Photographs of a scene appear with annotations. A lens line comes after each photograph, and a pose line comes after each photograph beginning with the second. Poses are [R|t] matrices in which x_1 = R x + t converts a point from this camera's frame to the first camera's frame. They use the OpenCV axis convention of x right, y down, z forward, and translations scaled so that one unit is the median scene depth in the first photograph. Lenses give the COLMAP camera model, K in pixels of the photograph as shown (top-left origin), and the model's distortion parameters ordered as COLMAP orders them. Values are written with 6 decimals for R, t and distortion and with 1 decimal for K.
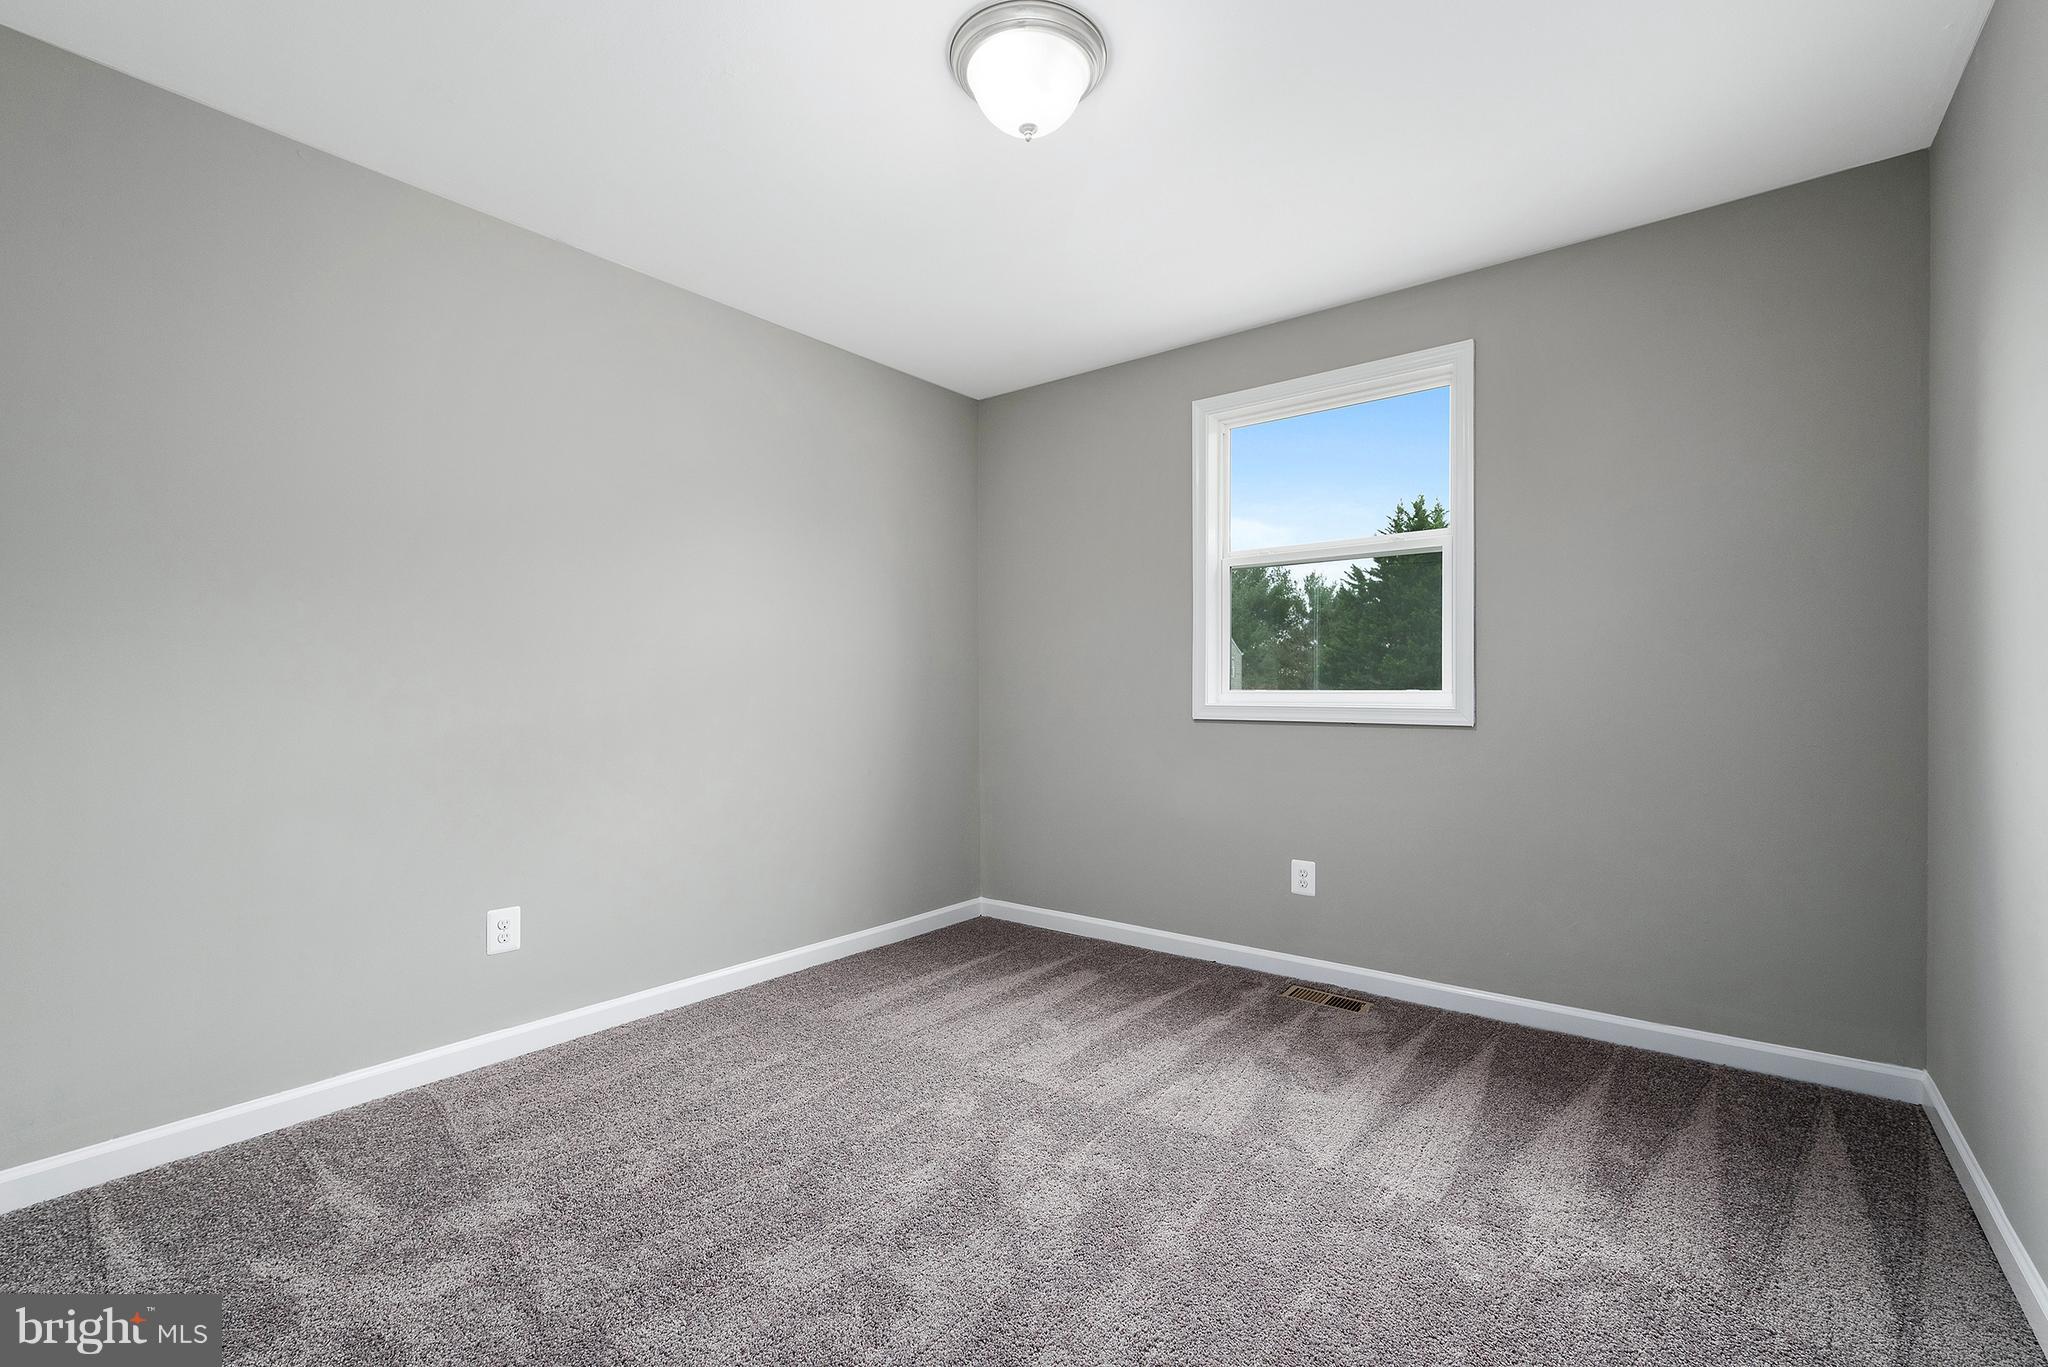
lens RADIAL K [[877.2, 0, 1008.4], [0, 877.2, 685.6], [0, 0, 1]] dist [-0.001515, -0.000882]
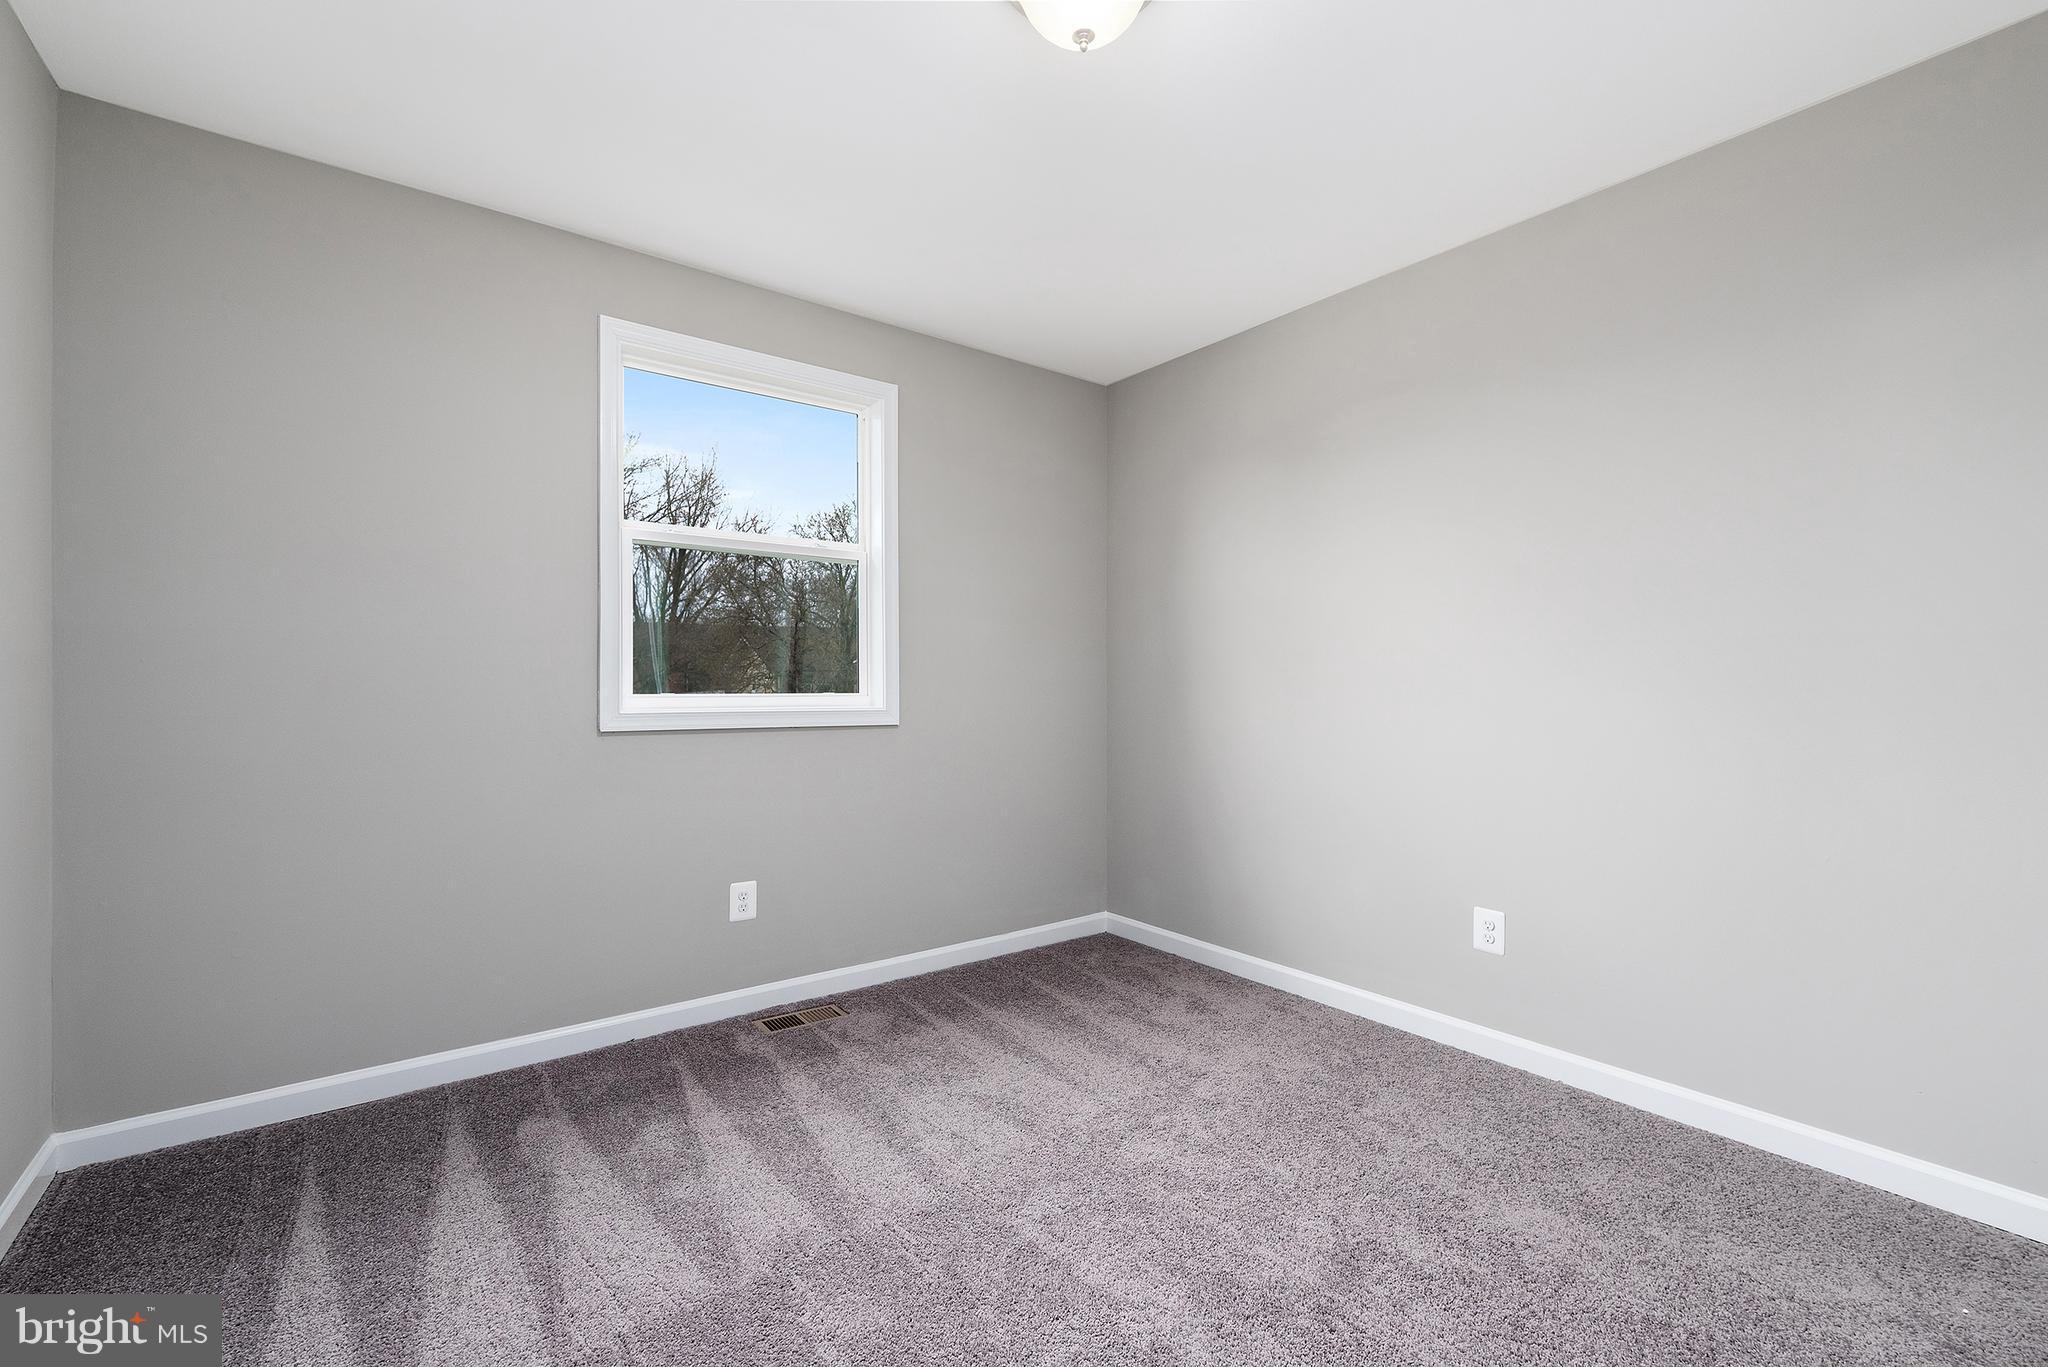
lens RADIAL K [[877.2, 0, 1040.0], [0, 877.2, 684.1], [0, 0, 1]] dist [-0.001515, -0.000882]
pose [[0.253779, -0.001873, 0.967260, -0.493673], [-0.002196, 0.999994, 0.002513, -0.008901], [-0.967260, -0.002762, 0.253773, 0.506832]]
